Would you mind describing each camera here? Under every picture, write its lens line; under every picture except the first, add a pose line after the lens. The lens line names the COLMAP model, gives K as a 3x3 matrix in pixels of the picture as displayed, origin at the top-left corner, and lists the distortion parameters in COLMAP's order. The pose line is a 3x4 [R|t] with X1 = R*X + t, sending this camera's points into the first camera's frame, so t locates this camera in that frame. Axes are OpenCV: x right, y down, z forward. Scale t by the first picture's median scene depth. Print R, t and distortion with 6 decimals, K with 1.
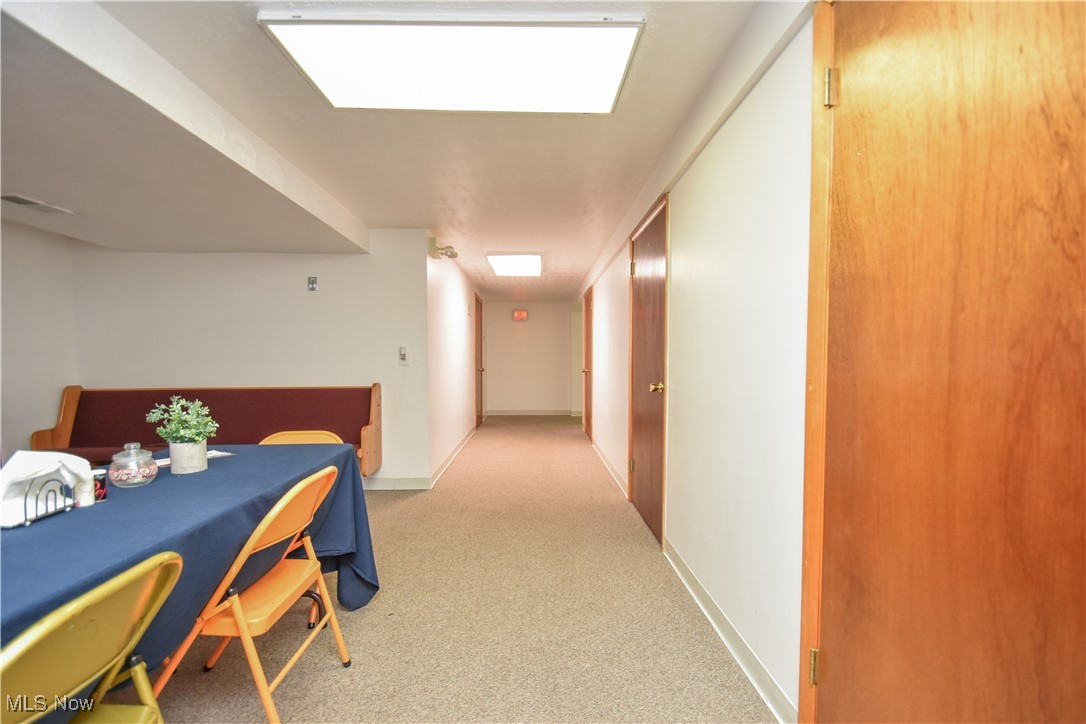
lens RADIAL K [[477.1, 0, 541.0], [0, 477.1, 381.6], [0, 0, 1]] dist [0.015882, -0.017536]
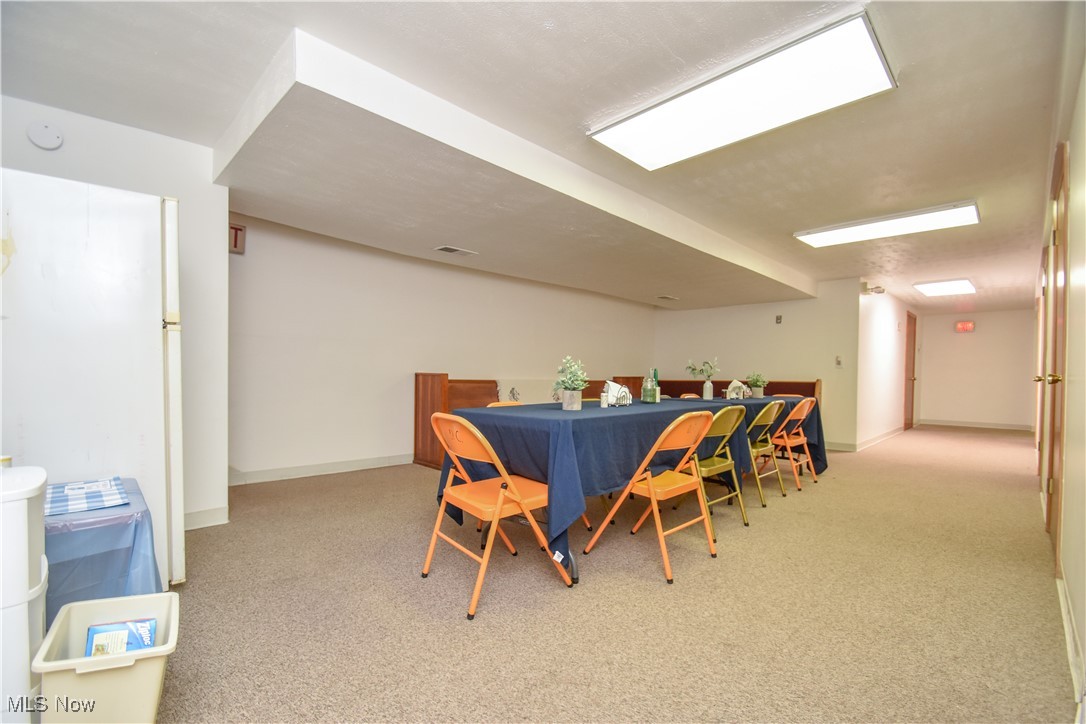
lens RADIAL K [[468.5, 0, 537.0], [0, 468.5, 385.9], [0, 0, 1]] dist [0.002331, -0.012529]
pose [[0.675892, 0.023383, -0.736629, 0.240325], [-0.044616, 0.998962, -0.009226, 0.116500], [0.735649, 0.039101, 0.676234, -1.059157]]
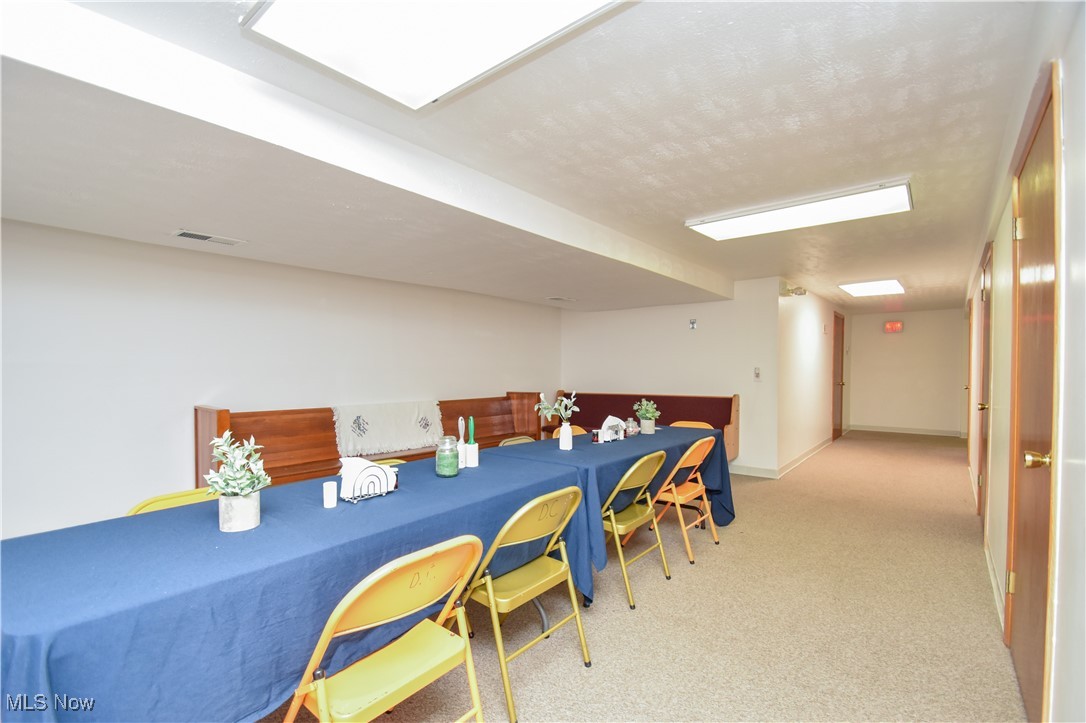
lens RADIAL K [[477.1, 0, 541.0], [0, 477.1, 381.1], [0, 0, 1]] dist [0.015882, -0.017536]
pose [[0.752242, 0.015592, -0.658703, 0.194572], [-0.028304, 0.999562, -0.008664, -0.010467], [0.658279, 0.025161, 0.752353, -0.568480]]
